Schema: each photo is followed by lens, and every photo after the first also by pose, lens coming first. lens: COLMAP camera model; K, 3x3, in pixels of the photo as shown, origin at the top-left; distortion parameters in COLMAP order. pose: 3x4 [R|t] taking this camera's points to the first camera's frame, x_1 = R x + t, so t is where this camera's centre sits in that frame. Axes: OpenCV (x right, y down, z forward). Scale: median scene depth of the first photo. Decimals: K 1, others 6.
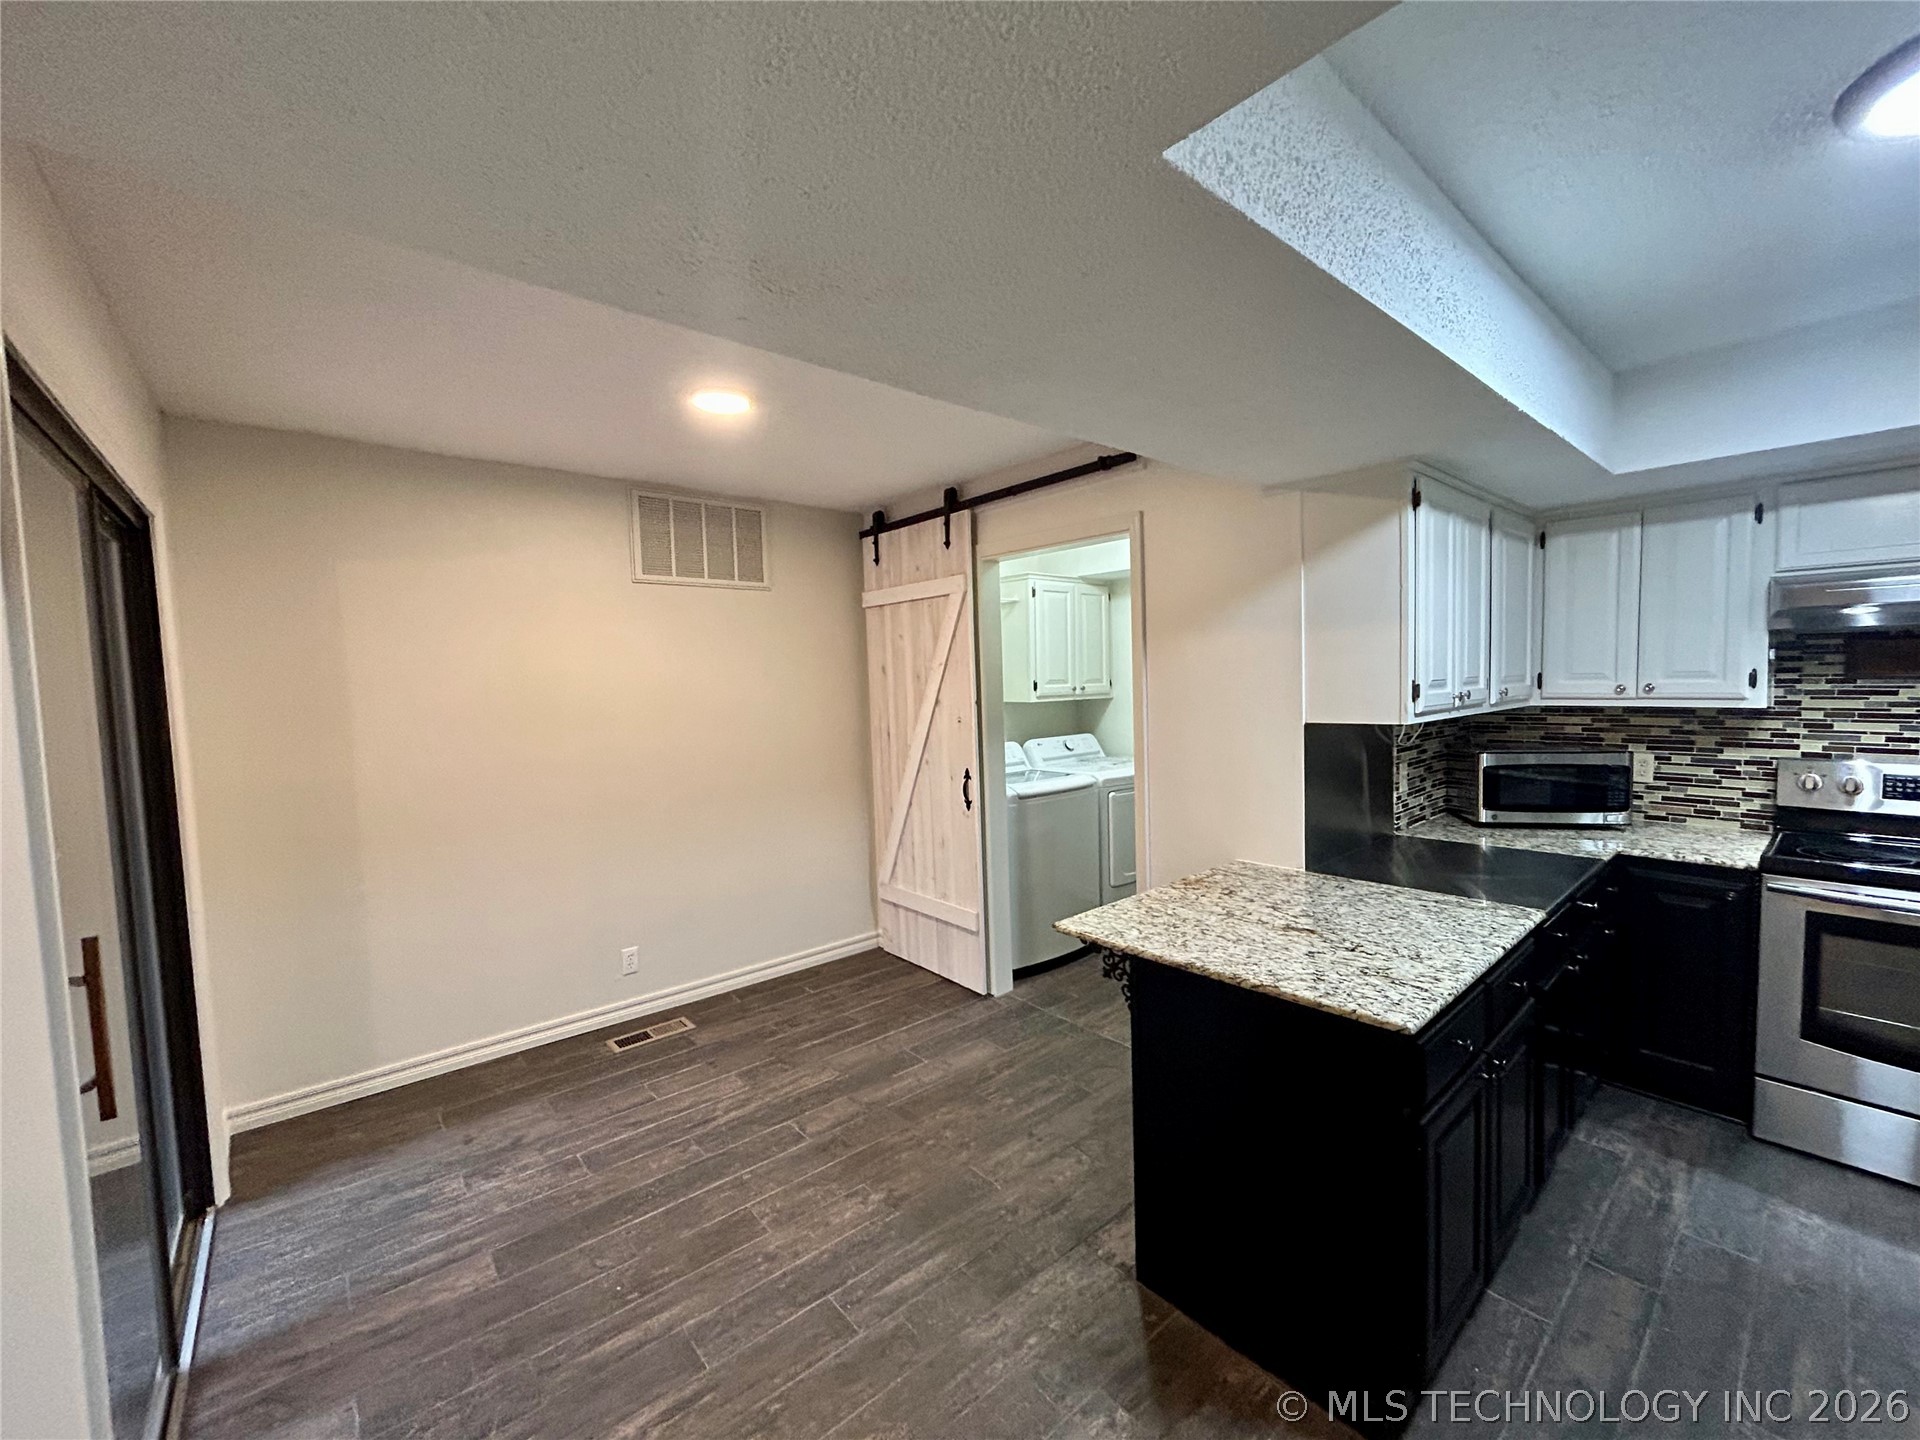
lens RADIAL K [[777.2, 0, 963.8], [0, 777.2, 719.8], [0, 0, 1]] dist [-0.001021, 0.000423]
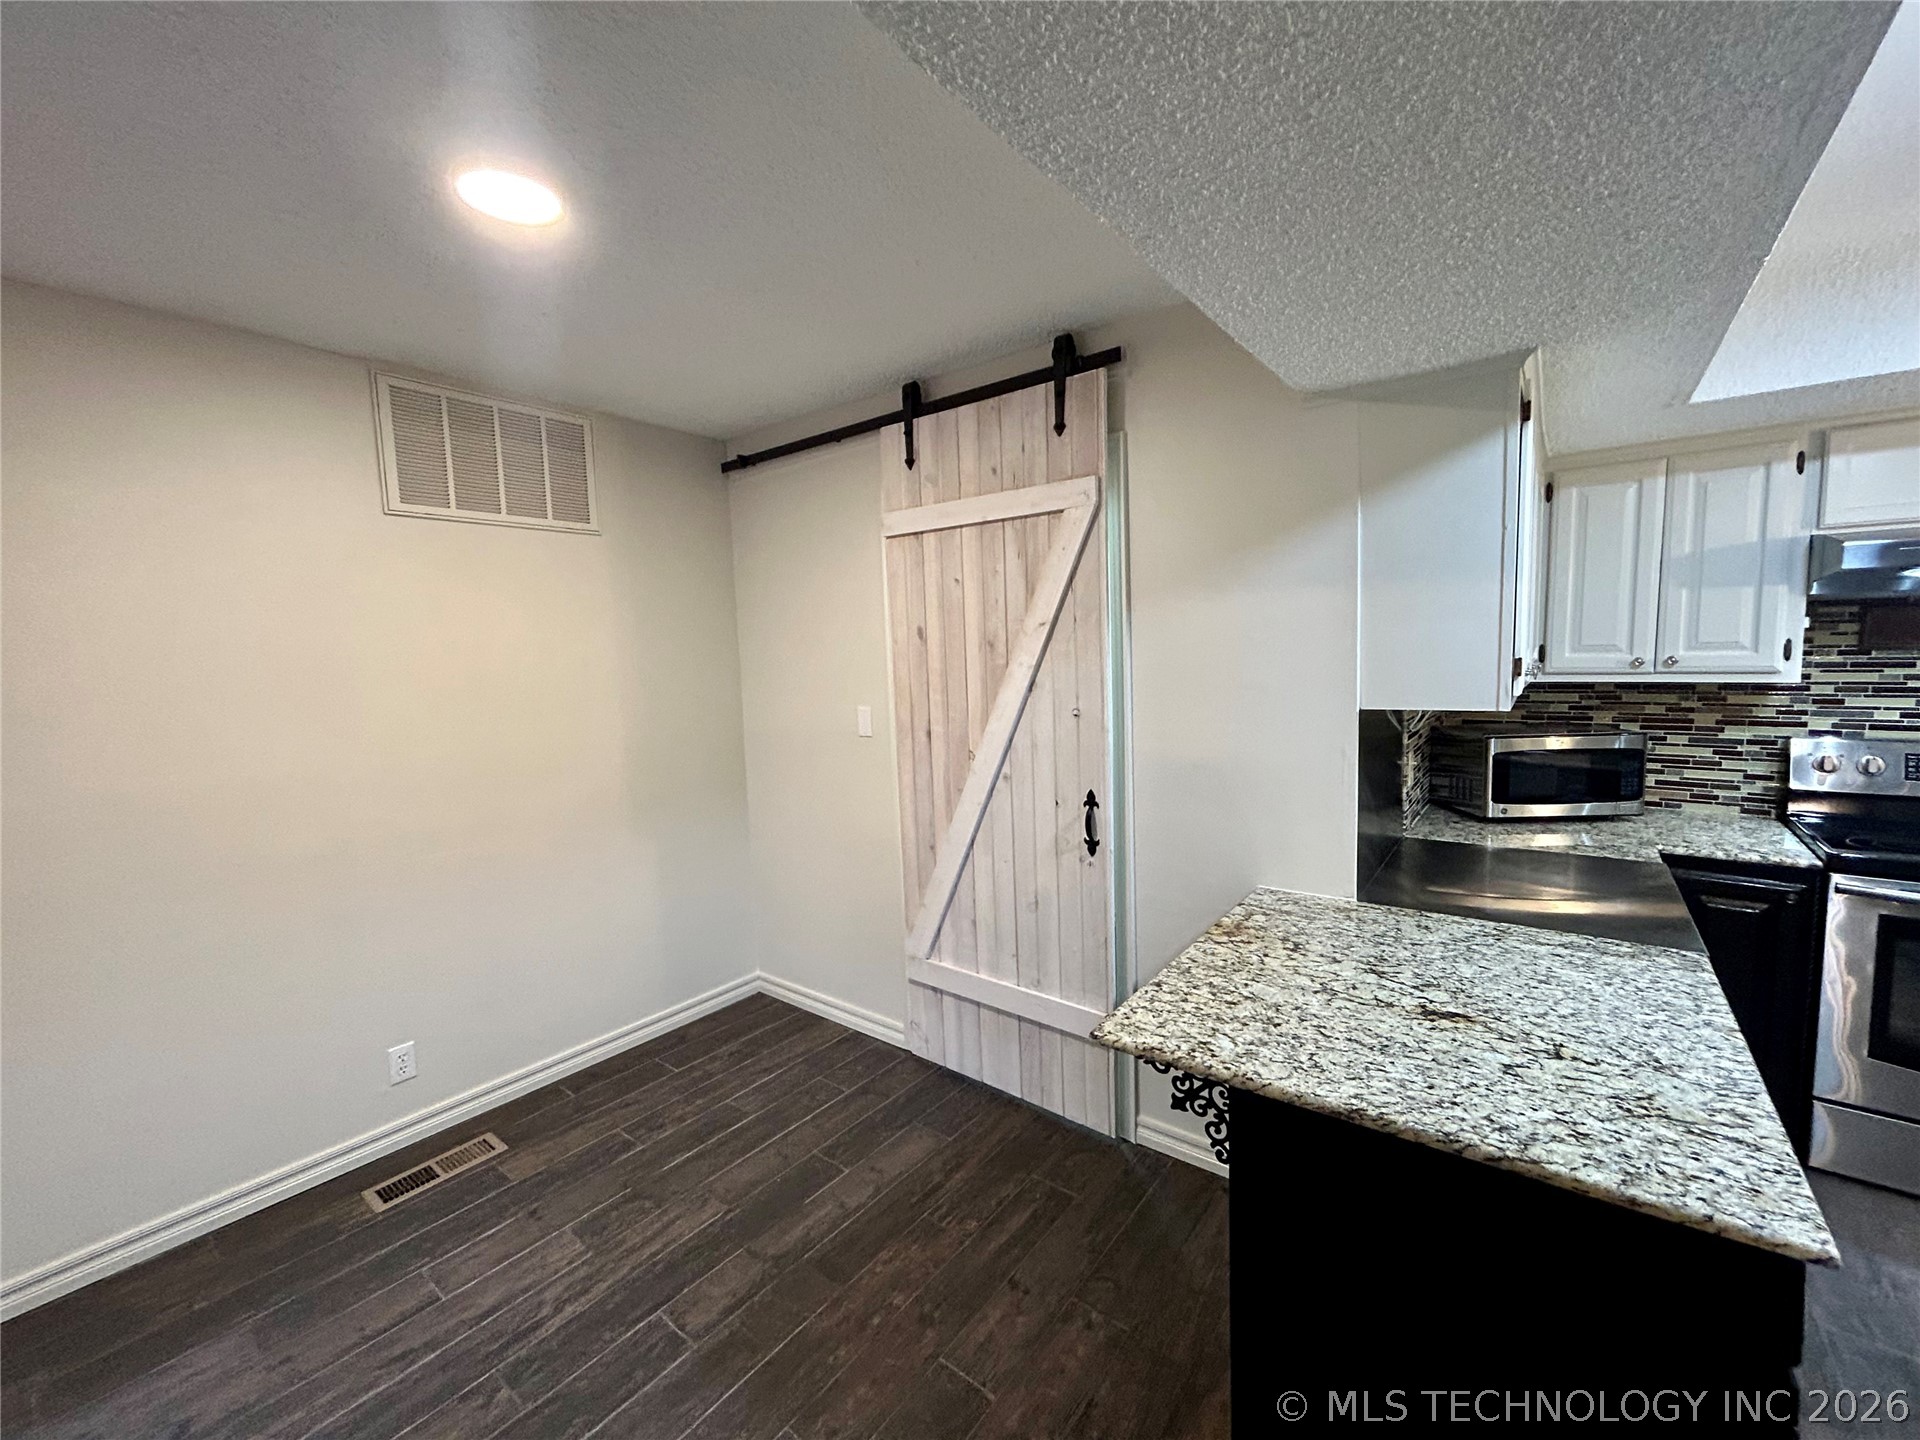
lens RADIAL K [[777.2, 0, 964.2], [0, 777.2, 723.1], [0, 0, 1]] dist [-0.001021, 0.000423]
pose [[0.980863, -0.021662, 0.193491, -0.090736], [0.015183, 0.999275, 0.034906, -0.015578], [-0.194107, -0.031300, 0.980481, 0.325842]]
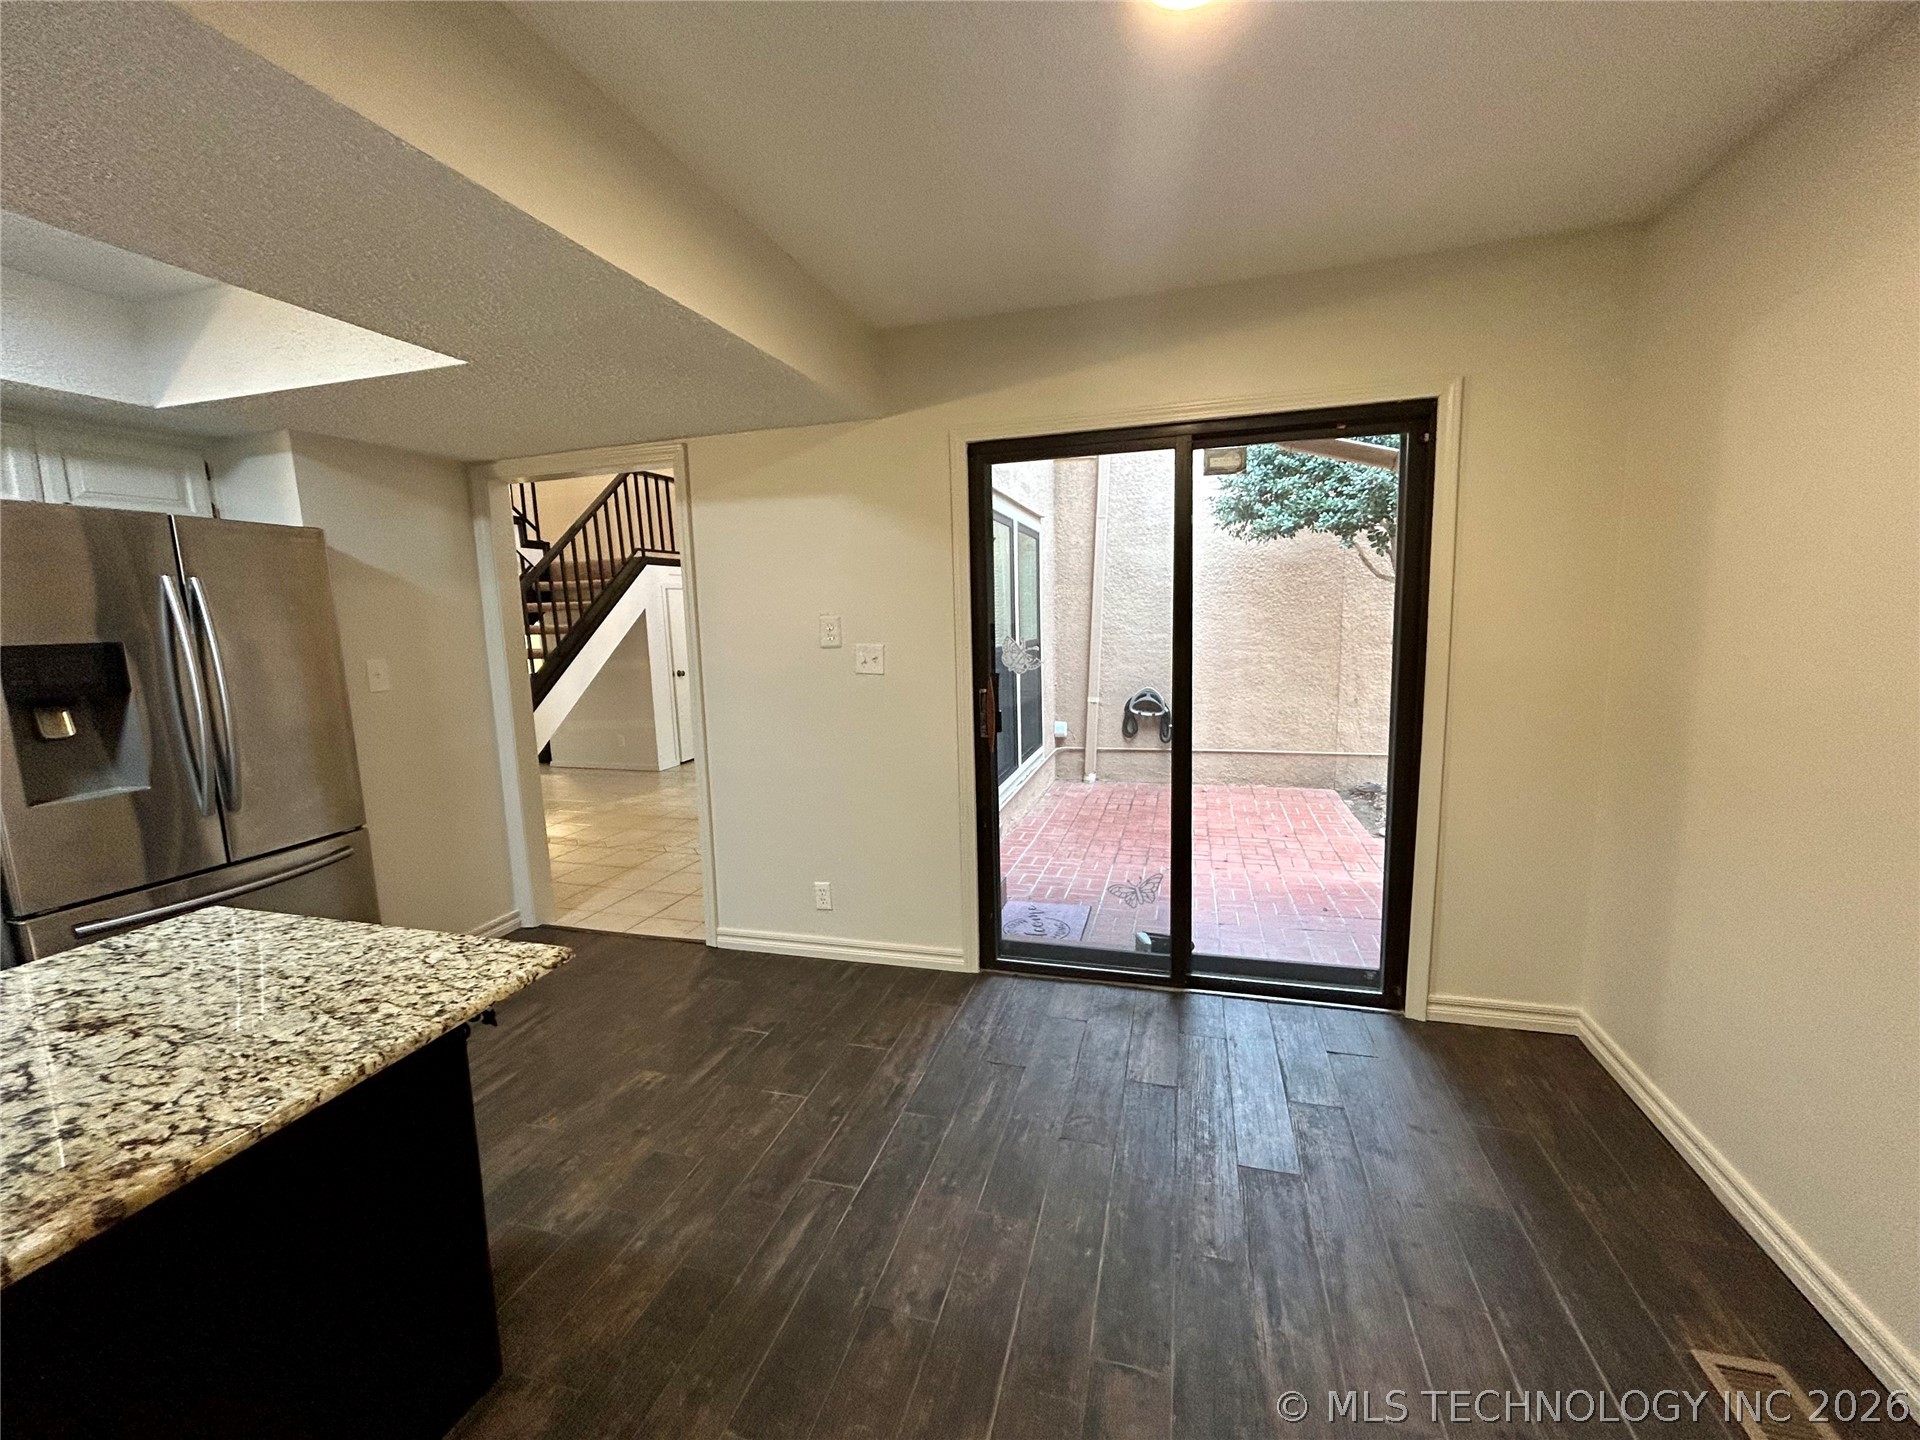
lens RADIAL K [[777.2, 0, 971.7], [0, 777.2, 721.7], [0, 0, 1]] dist [-0.001021, 0.000423]
pose [[-0.831451, 0.122686, -0.541883, 0.137303], [0.015251, 0.979987, 0.198476, -0.039193], [0.555389, 0.156759, -0.816682, 1.398817]]
